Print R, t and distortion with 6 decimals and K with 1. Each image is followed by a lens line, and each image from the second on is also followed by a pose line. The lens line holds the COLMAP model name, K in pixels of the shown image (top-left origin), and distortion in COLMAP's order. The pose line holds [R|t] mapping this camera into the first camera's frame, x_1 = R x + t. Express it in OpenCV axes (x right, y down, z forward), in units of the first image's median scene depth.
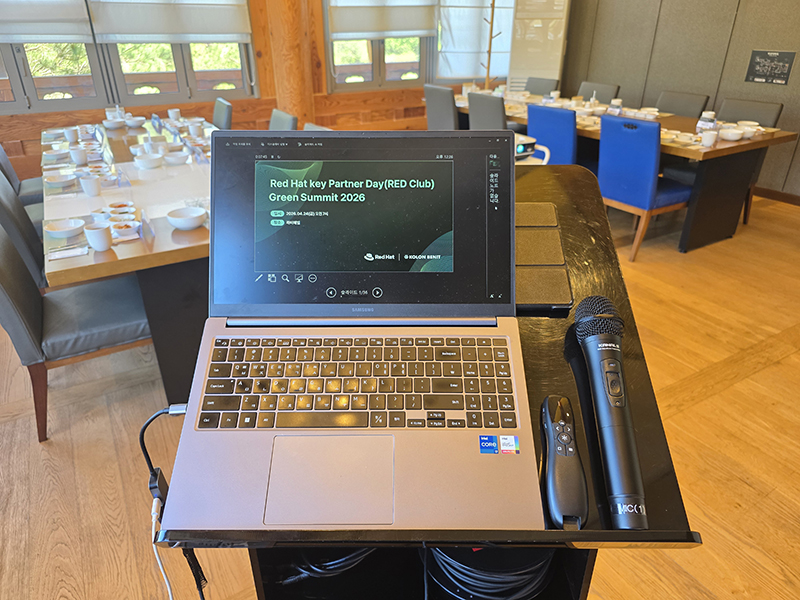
lens RADIAL K [[545.6, 0, 399.4], [0, 545.6, 298.0], [0, 0, 1]] dist [0.034420, -0.035241]
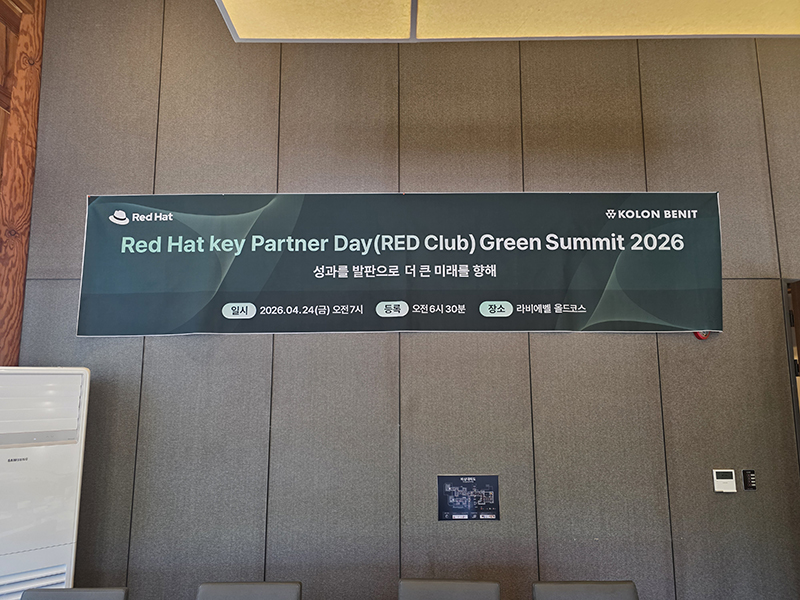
lens RADIAL K [[538.0, 0, 400.2], [0, 538.0, 305.2], [0, 0, 1]] dist [0.059443, -0.053945]
pose [[0.504724, 0.121847, 0.854638, 0.019242], [0.394655, 0.847915, -0.353960, -0.519900], [-0.767790, 0.515939, 0.379876, 0.847705]]
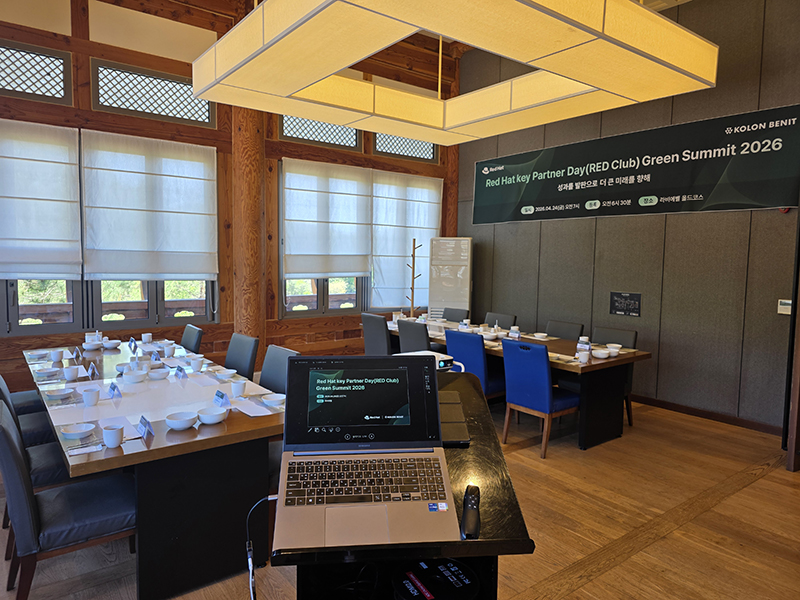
lens RADIAL K [[537.6, 0, 393.4], [0, 537.6, 292.3], [0, 0, 1]] dist [0.062639, -0.053706]
pose [[0.993072, 0.011475, 0.116944, -0.033179], [0.034939, 0.921374, -0.387104, 0.045160], [-0.112192, 0.388509, 0.914590, -0.164571]]
